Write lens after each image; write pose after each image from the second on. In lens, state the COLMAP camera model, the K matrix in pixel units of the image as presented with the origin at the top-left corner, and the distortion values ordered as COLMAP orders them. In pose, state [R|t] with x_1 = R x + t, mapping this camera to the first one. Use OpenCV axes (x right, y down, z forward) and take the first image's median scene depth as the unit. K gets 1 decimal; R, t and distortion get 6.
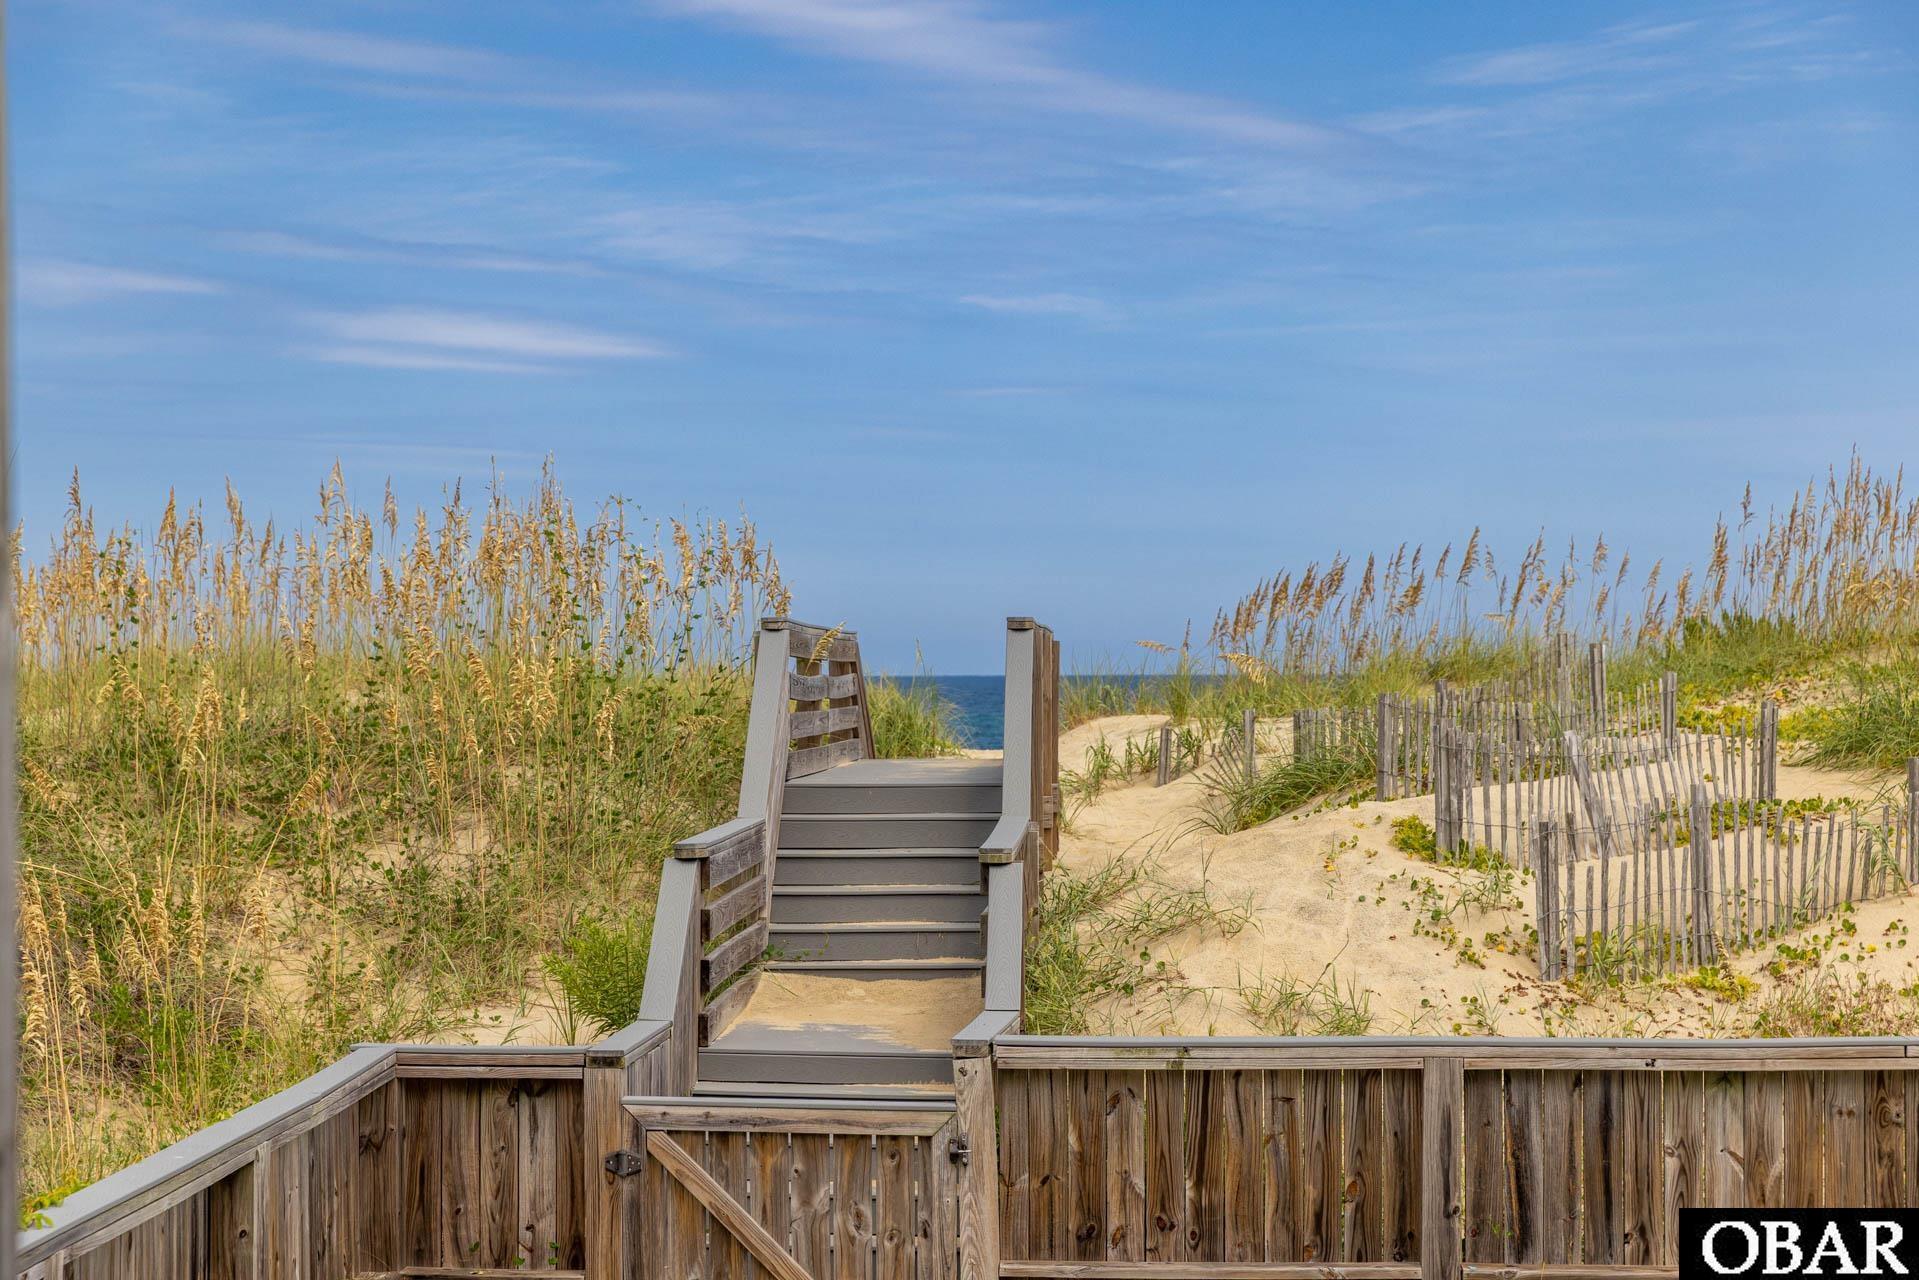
lens RADIAL K [[3653.9, 0, 959.5], [0, 3653.9, 640.0], [0, 0, 1]] dist [0.012403, 0.059590]
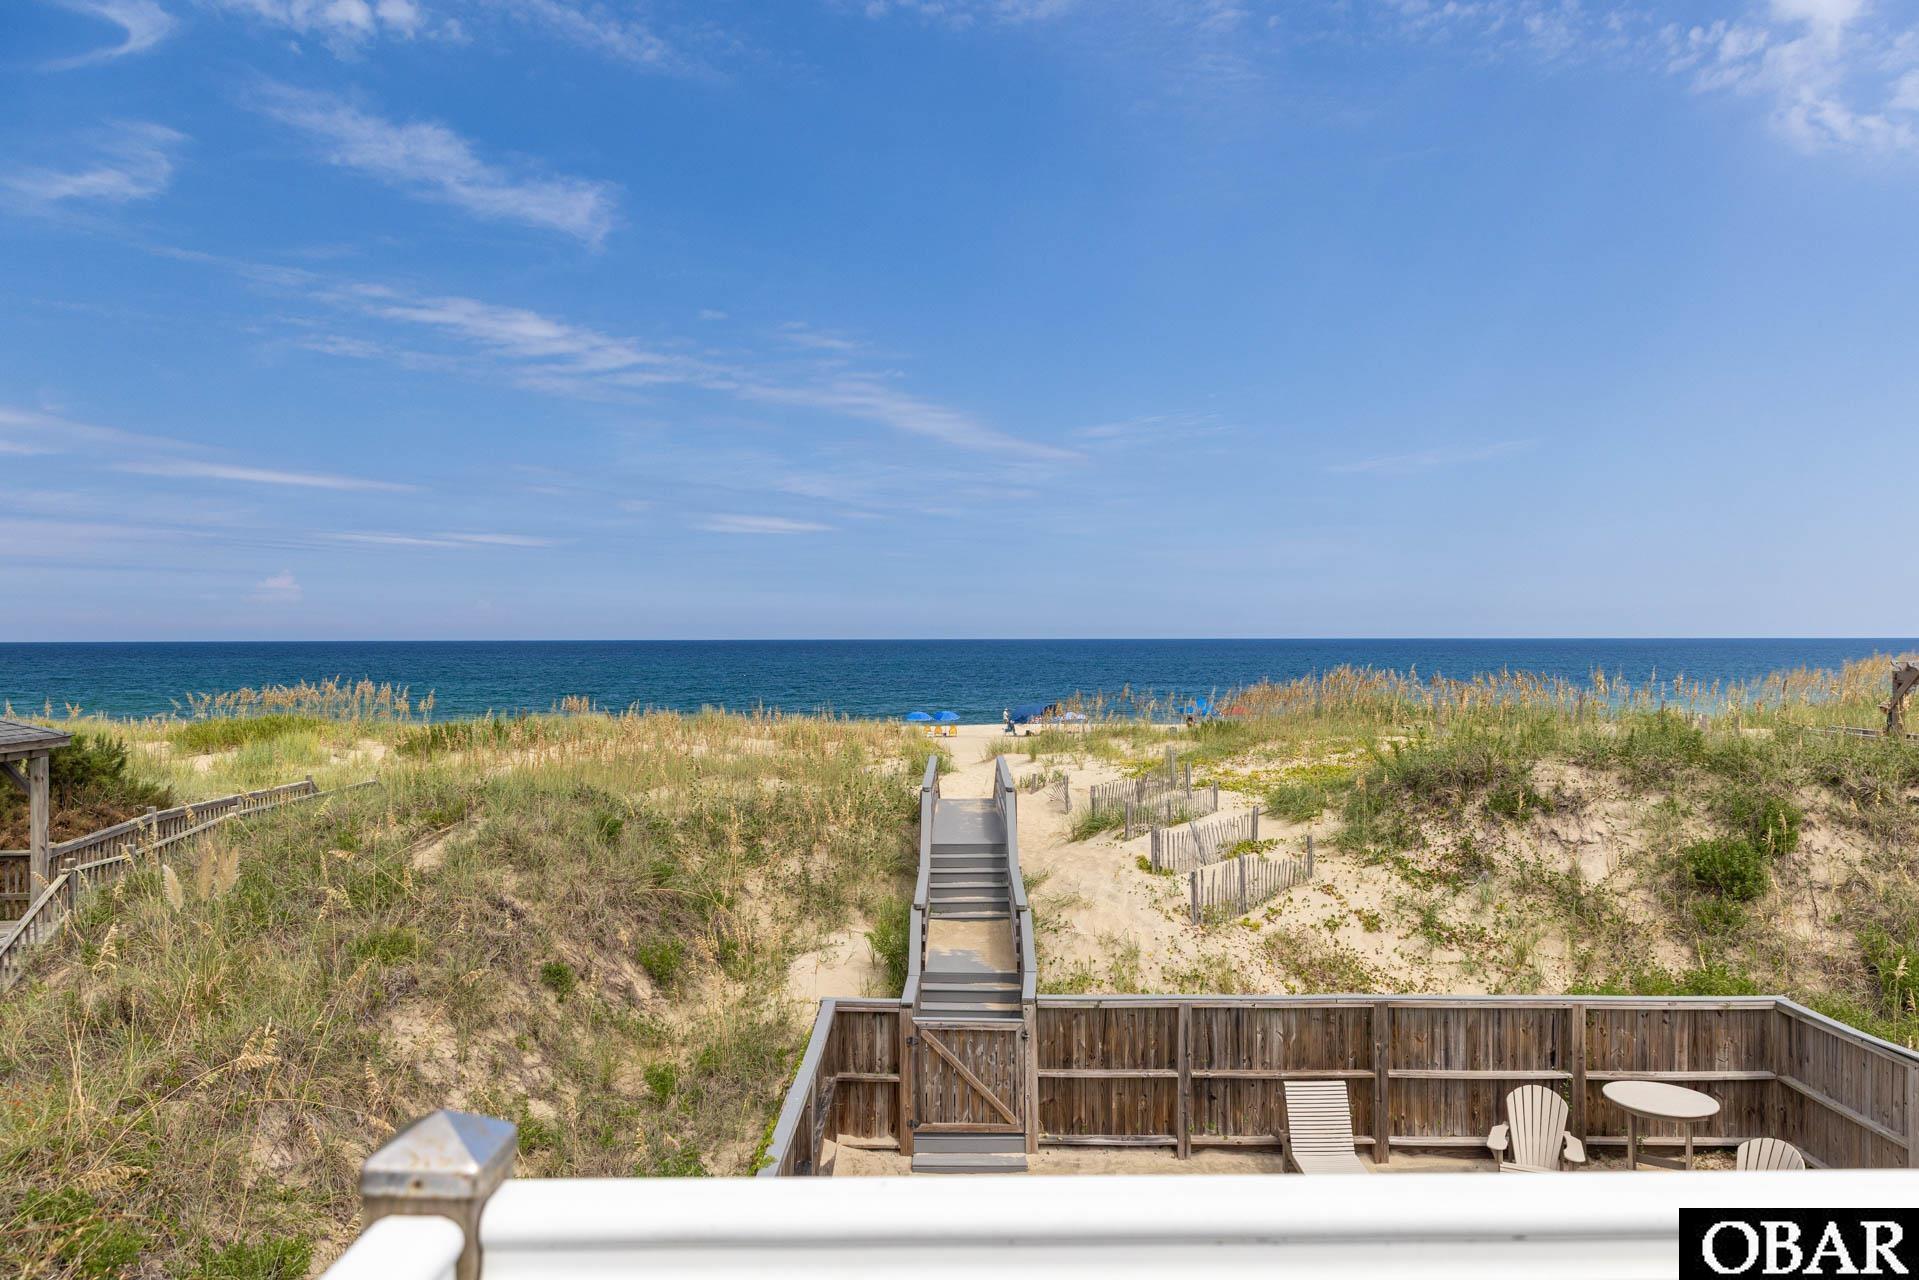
lens RADIAL K [[1275.7, 0, 959.5], [0, 1275.7, 640.0], [0, 0, 1]] dist [0.000231, 0.000223]
pose [[0.998878, 0.000352, 0.047355, -0.102590], [-0.001263, 0.999815, 0.019209, -0.203231], [-0.047339, -0.019248, 0.998693, -0.037798]]
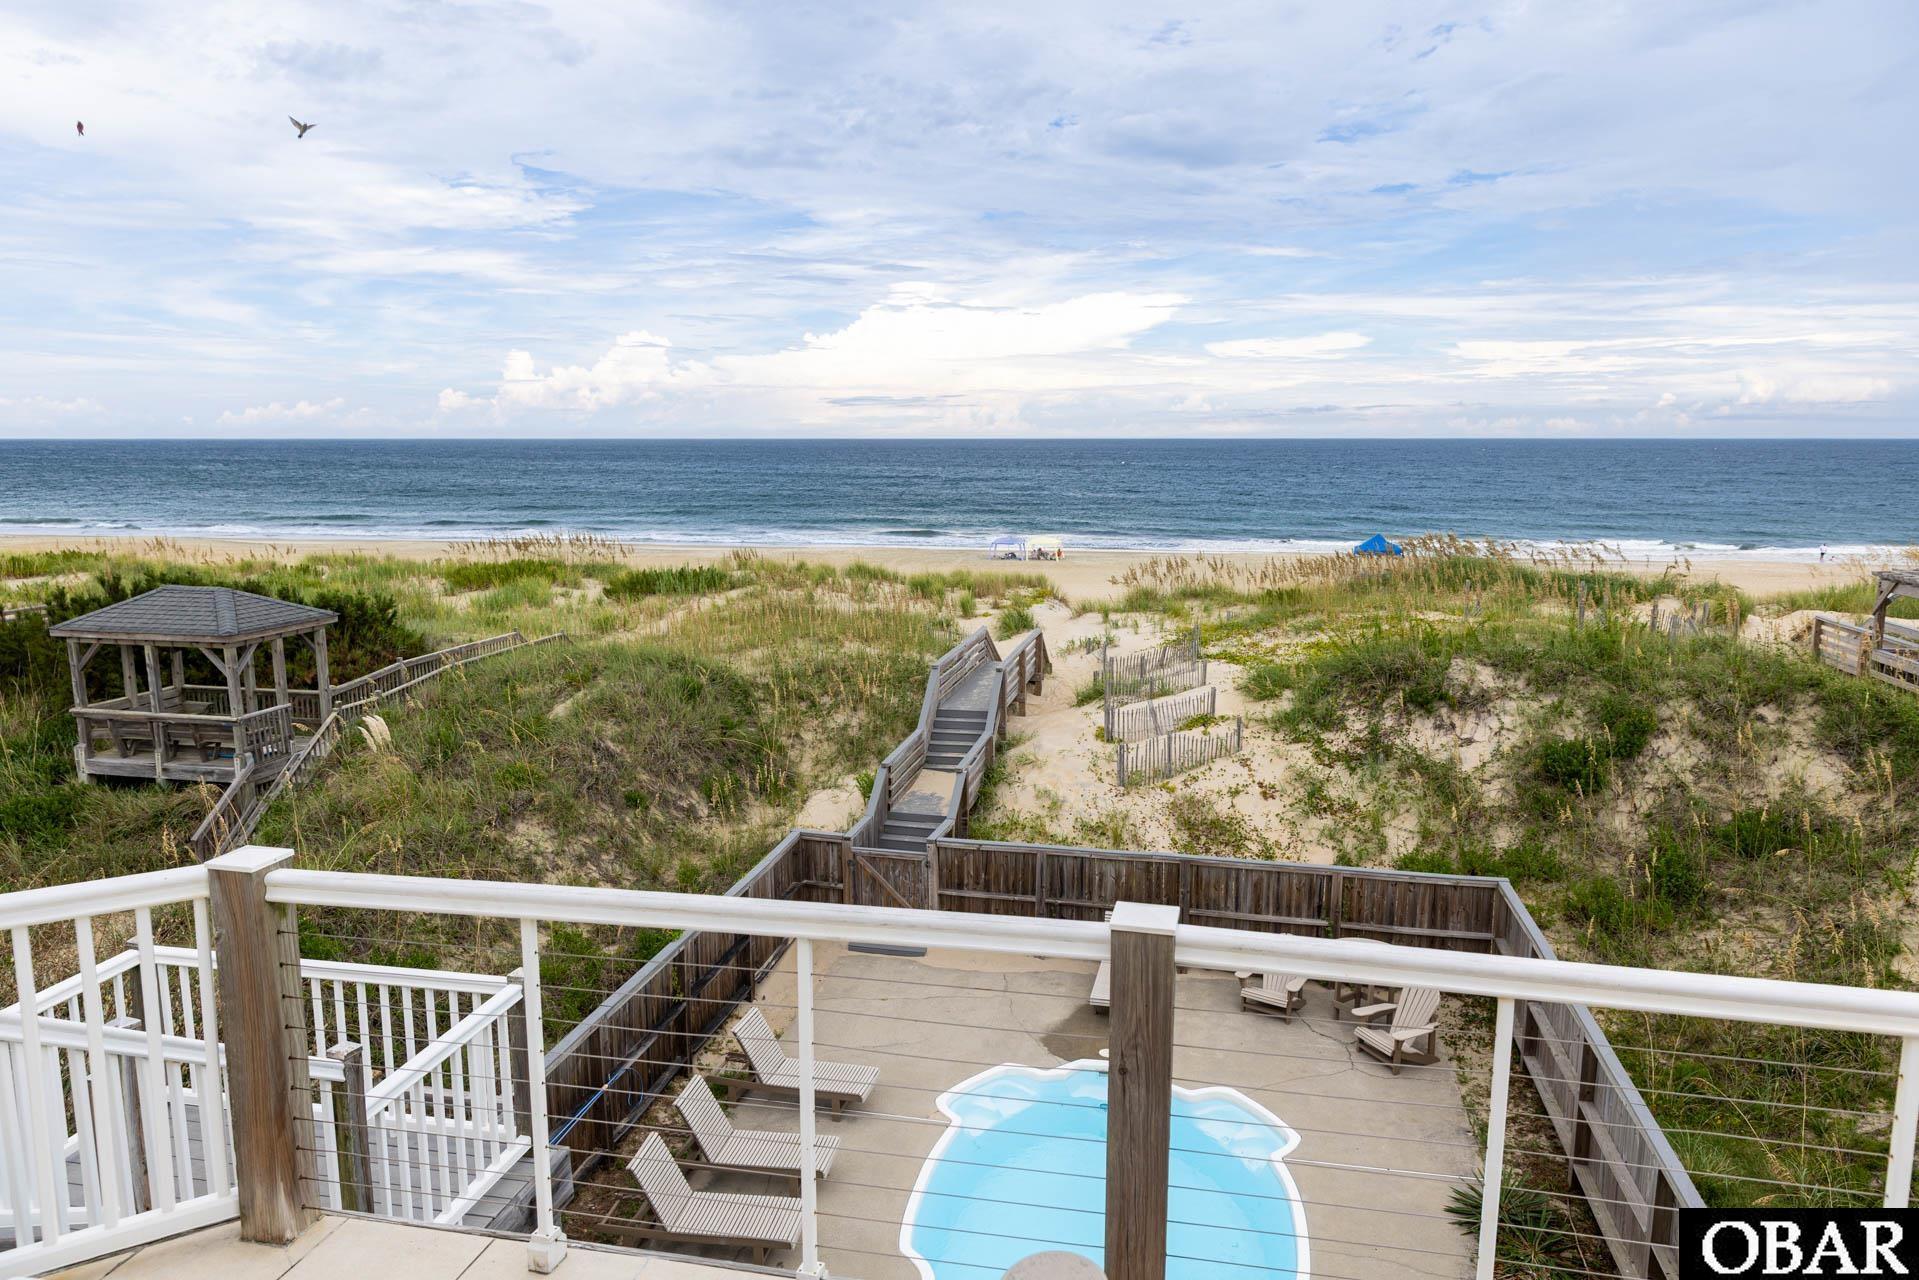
lens RADIAL K [[1275.7, 0, 959.5], [0, 1275.7, 640.0], [0, 0, 1]] dist [0.000231, 0.000223]
pose [[0.985273, 0.027942, -0.168690, 0.273717], [0.002727, 0.983864, 0.178897, -0.374425], [0.170966, -0.176722, 0.969299, -0.369796]]
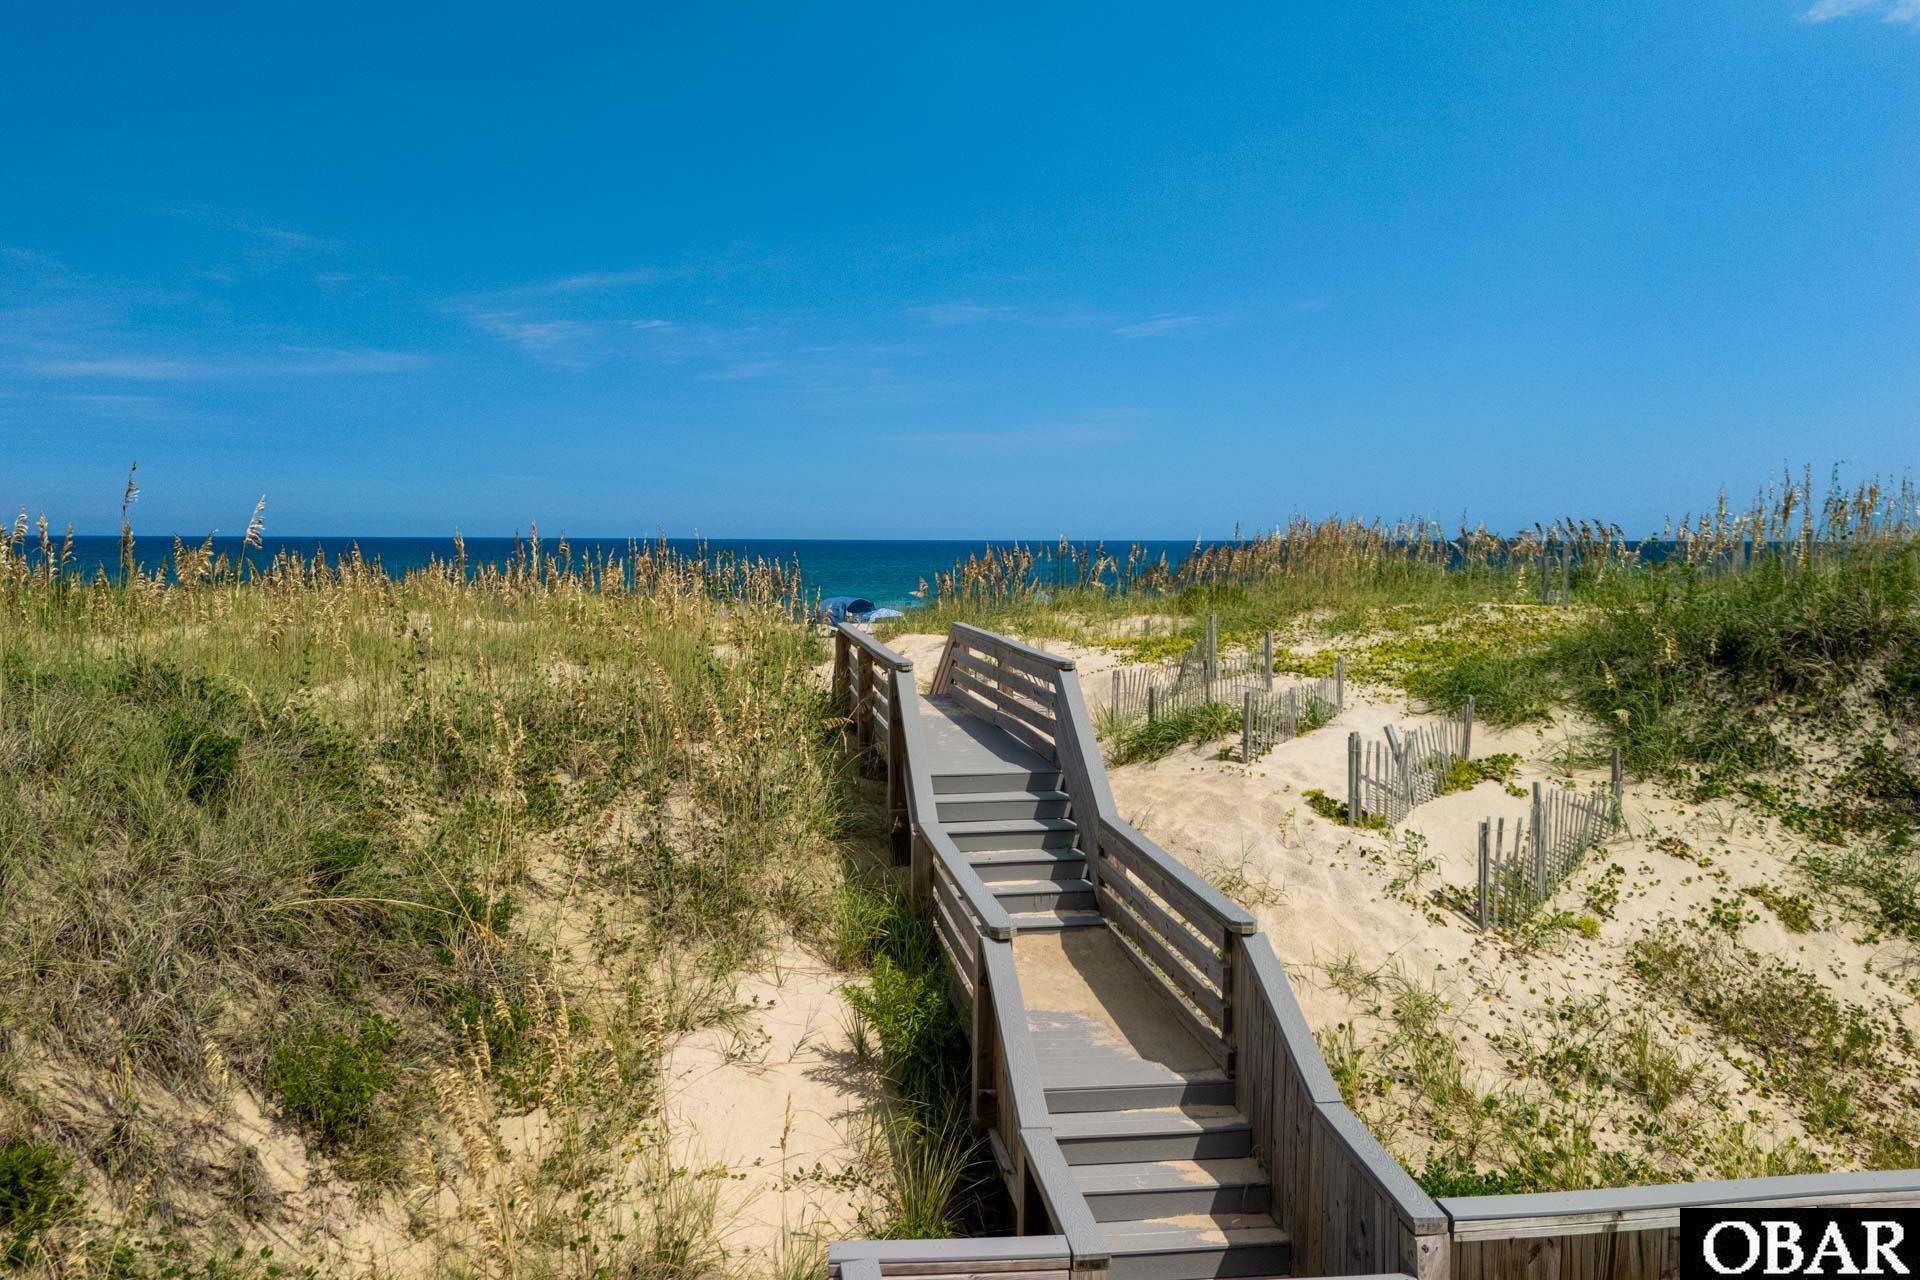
lens RADIAL K [[1397.3, 0, 936.6], [0, 1397.3, 640.1], [0, 0, 1]] dist [0.031429, -0.000689]
pose [[0.978590, -0.008138, 0.205660, -0.215342], [-0.009737, 0.996269, 0.085753, -0.088341], [-0.205590, -0.085920, 0.974859, 0.638894]]
